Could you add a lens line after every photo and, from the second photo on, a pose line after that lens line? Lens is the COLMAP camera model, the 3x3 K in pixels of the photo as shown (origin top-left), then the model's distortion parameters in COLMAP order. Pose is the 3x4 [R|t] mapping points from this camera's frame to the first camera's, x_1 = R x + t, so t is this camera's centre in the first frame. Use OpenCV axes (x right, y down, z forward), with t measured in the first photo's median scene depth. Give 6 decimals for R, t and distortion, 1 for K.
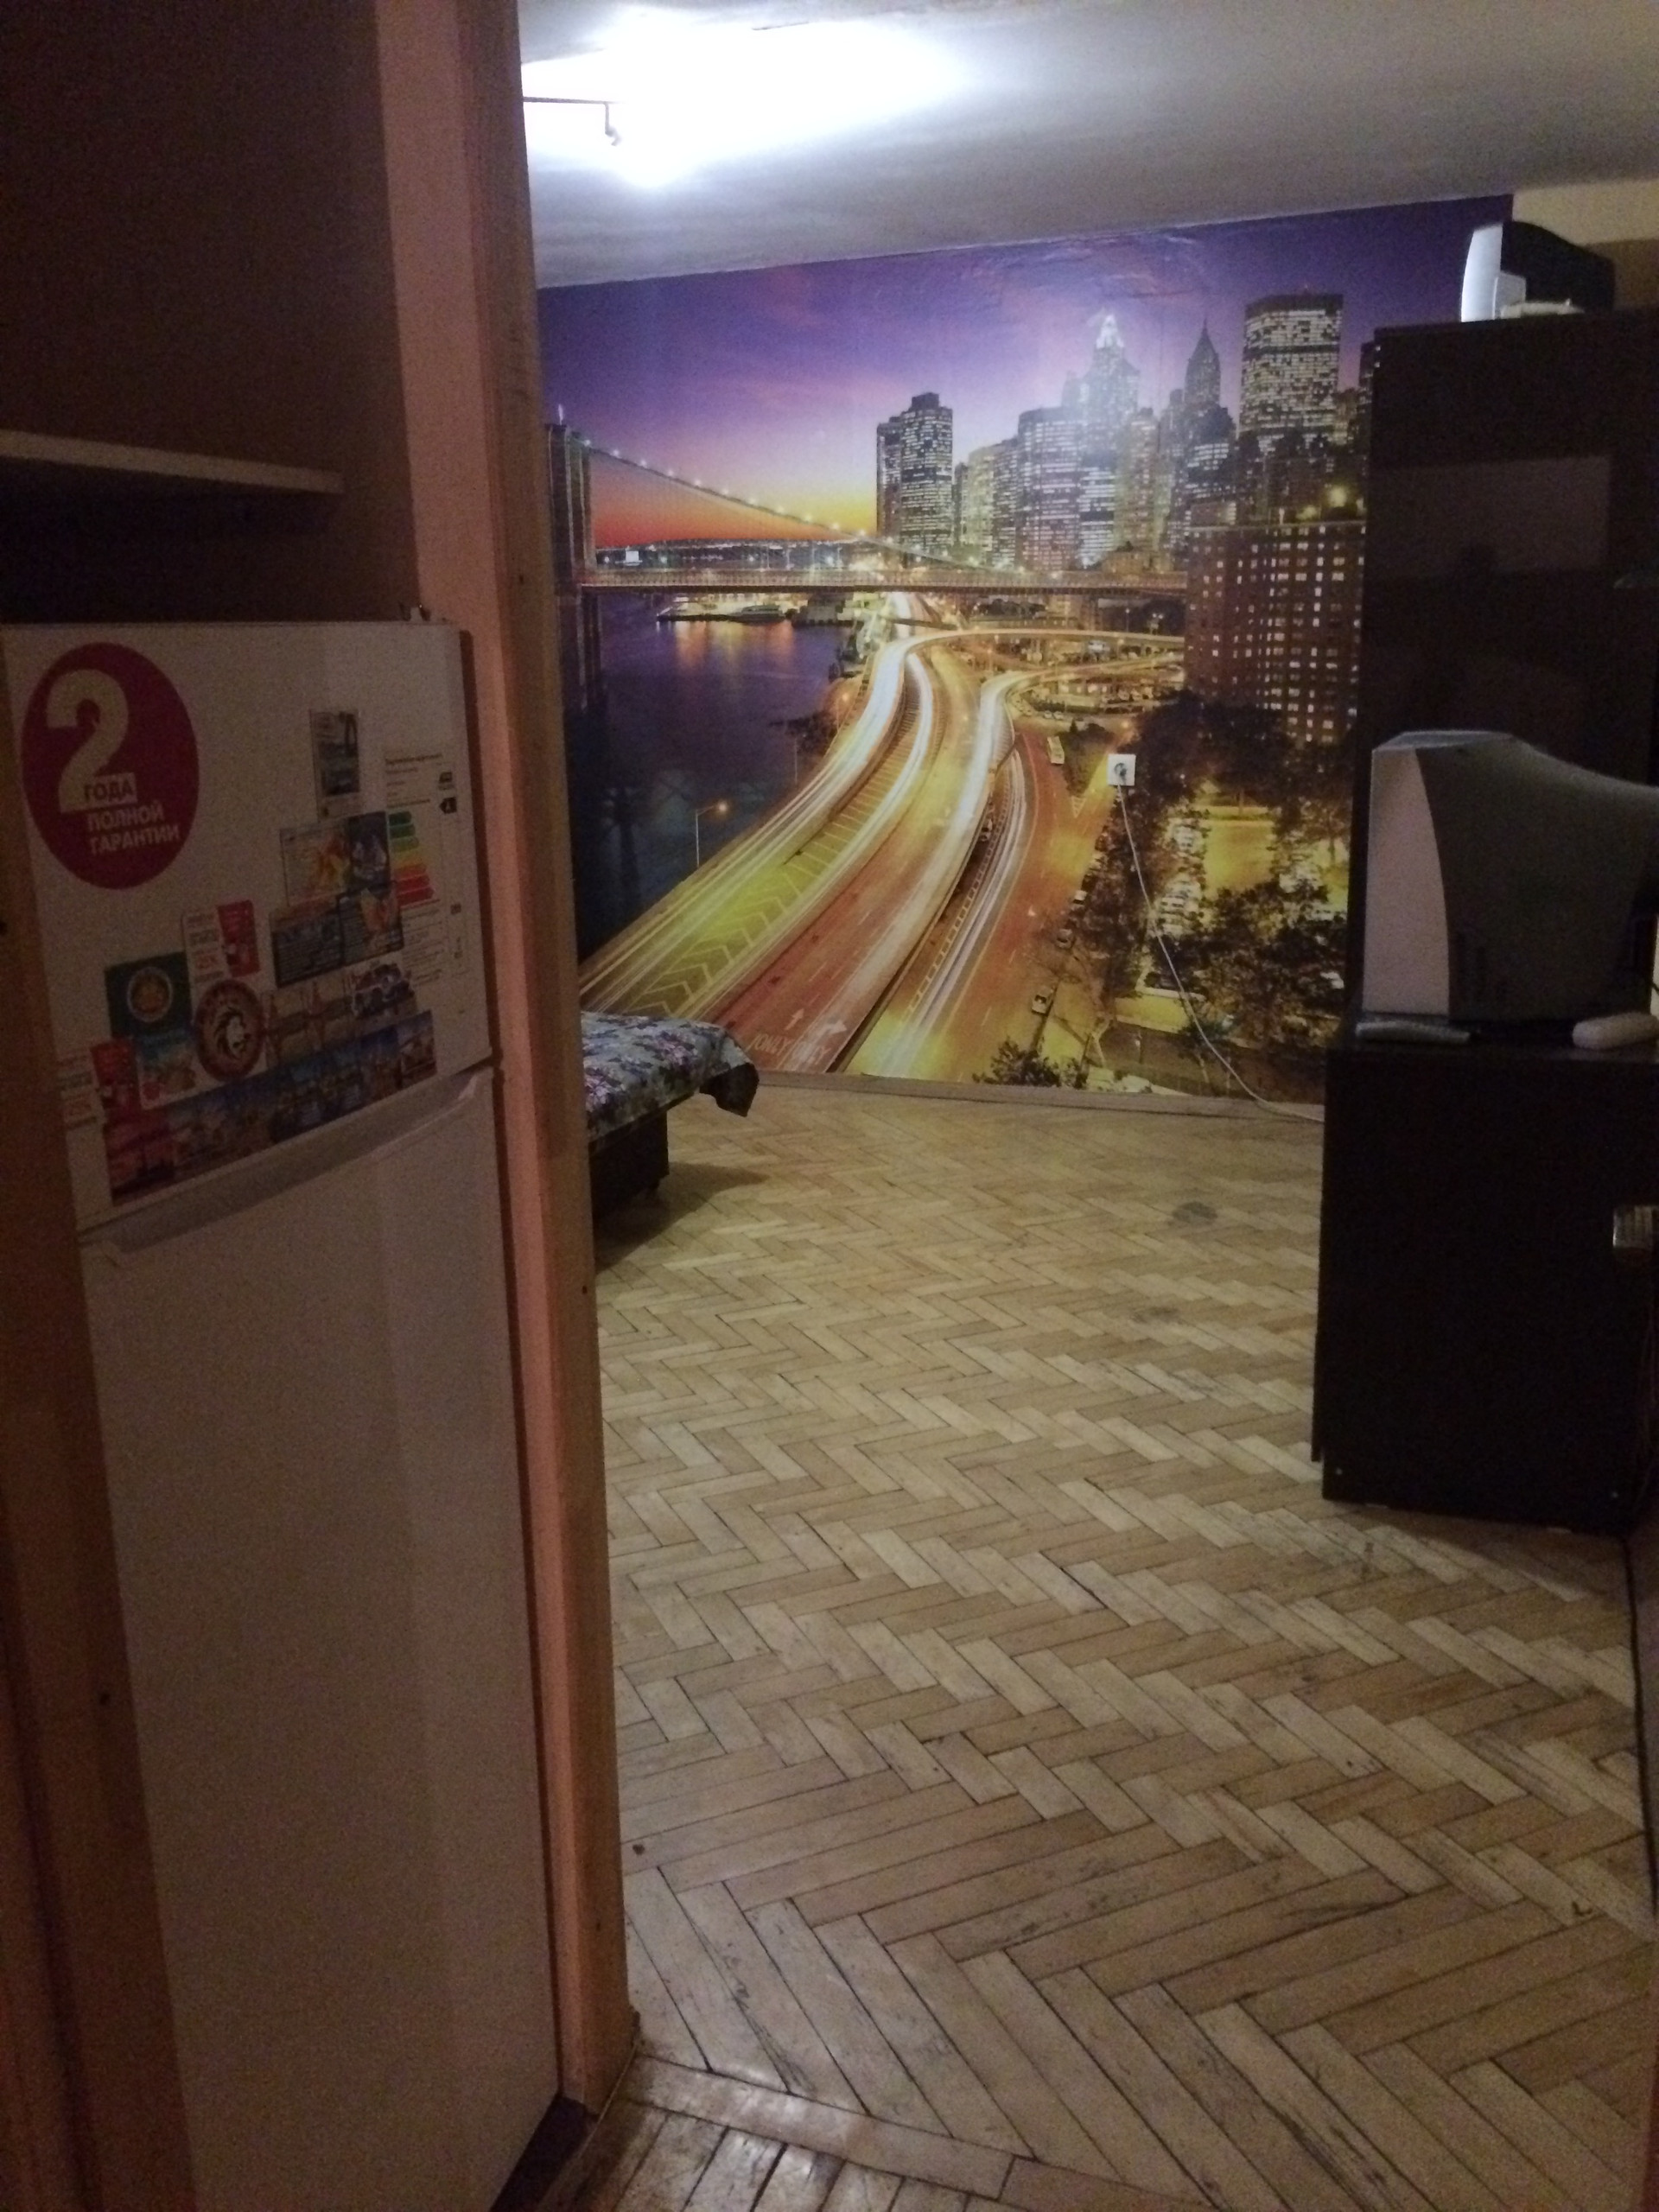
lens RADIAL K [[1869.5, 0, 825.4], [0, 1869.5, 1112.1], [0, 0, 1]] dist [0.053734, -0.106876]
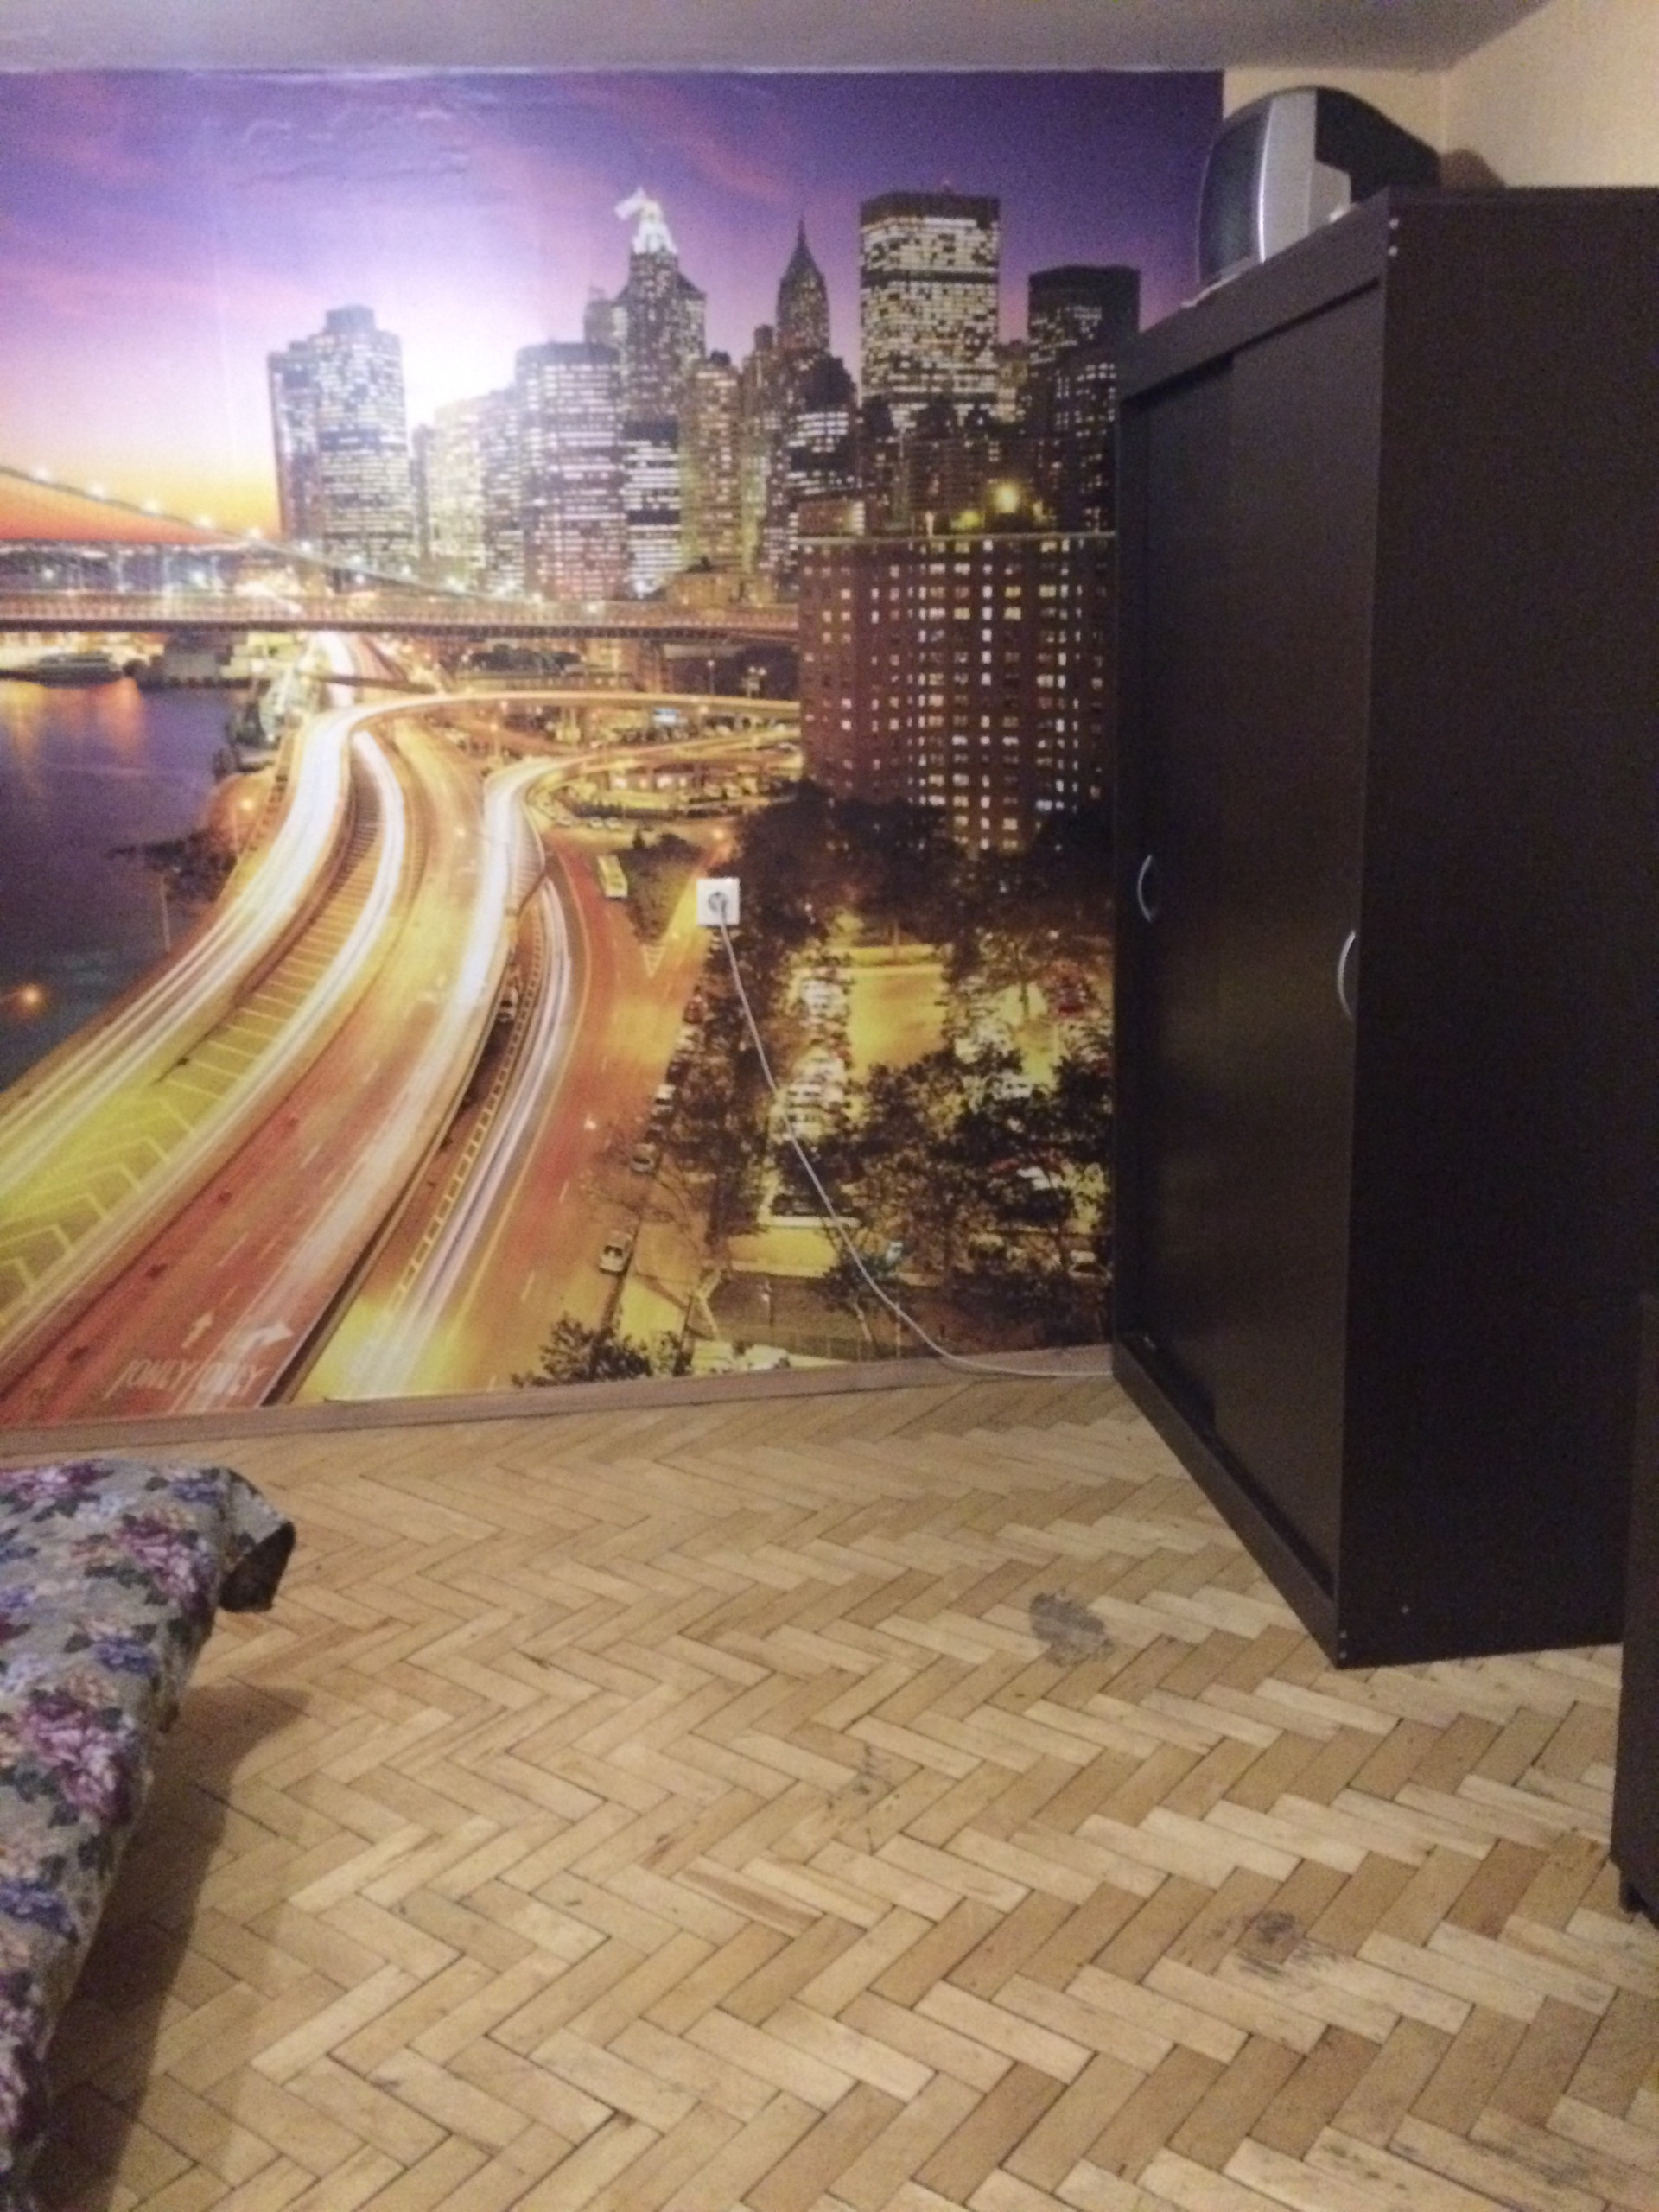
lens RADIAL K [[1876.0, 0, 829.5], [0, 1876.0, 1106.0], [0, 0, 1]] dist [0.047158, -0.040967]
pose [[0.882444, -0.114477, 0.456275, -0.119101], [0.124511, 0.992185, 0.008128, -0.113583], [-0.453640, 0.049639, 0.889802, 0.404138]]
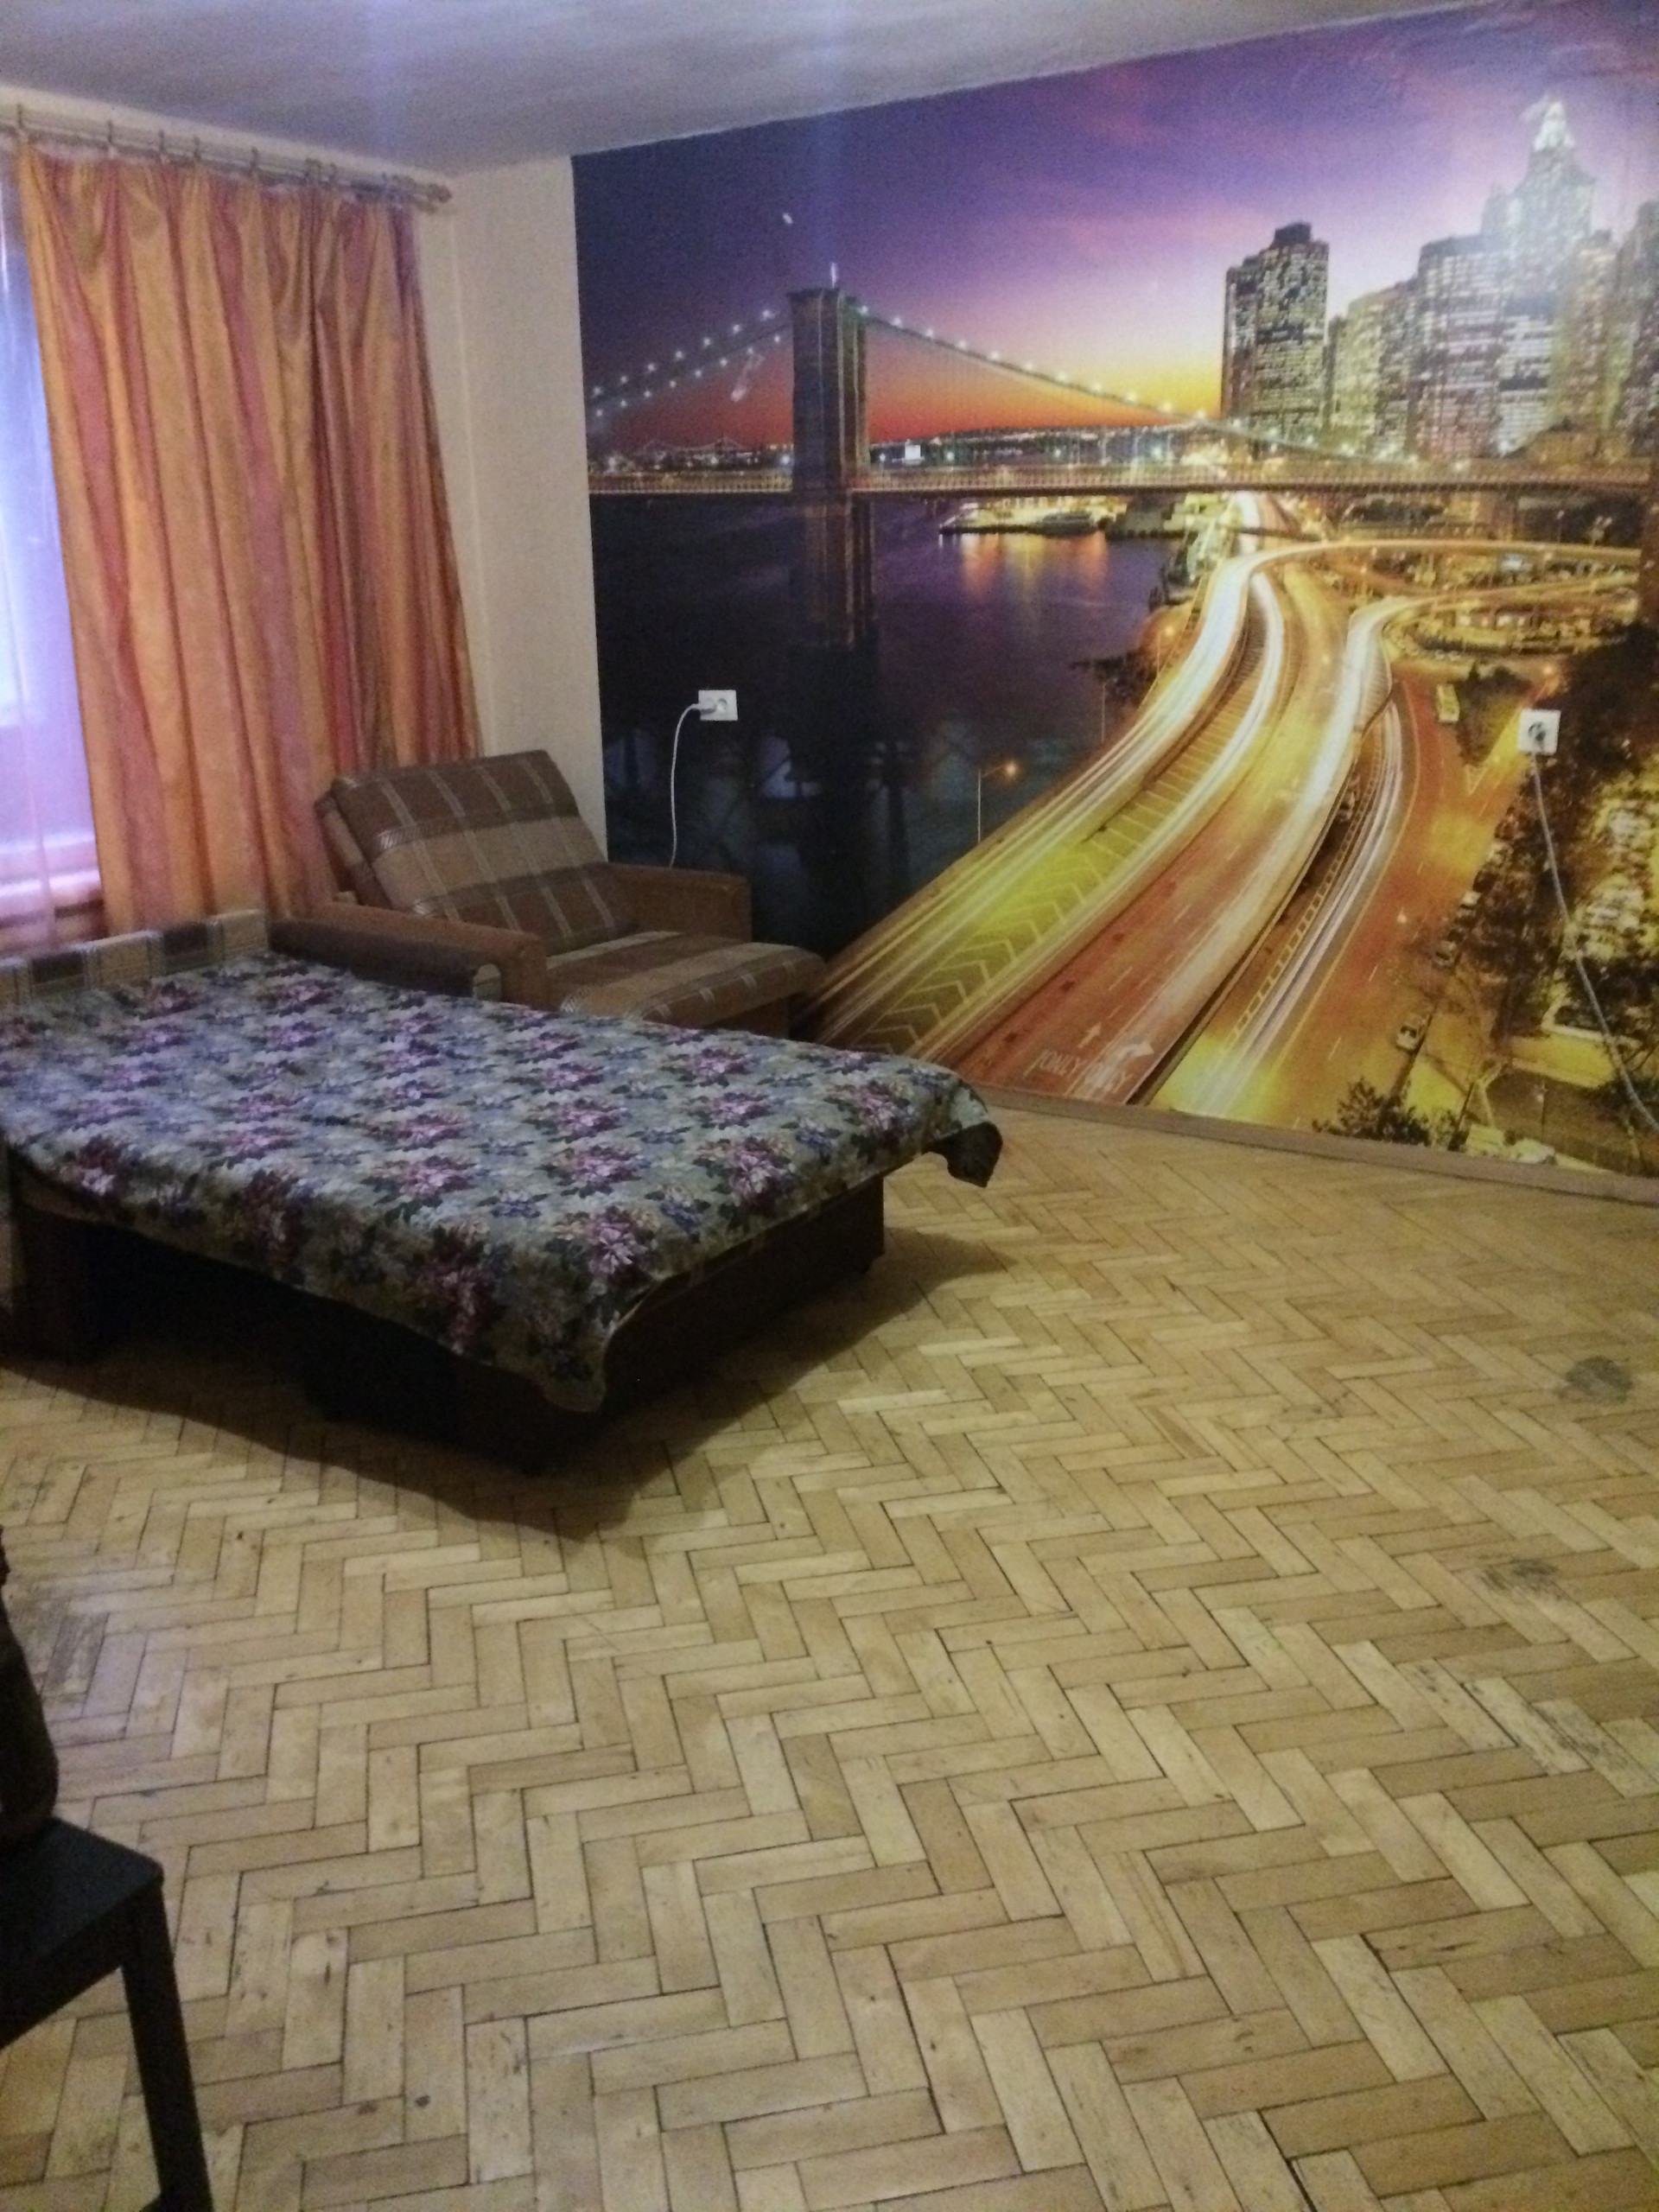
lens RADIAL K [[1868.8, 0, 829.5], [0, 1868.8, 1106.0], [0, 0, 1]] dist [0.060308, -0.112687]
pose [[0.976760, 0.054613, -0.207263, 0.047860], [-0.045952, 0.997867, 0.046376, -0.058213], [0.209354, -0.035774, 0.977185, 0.216709]]
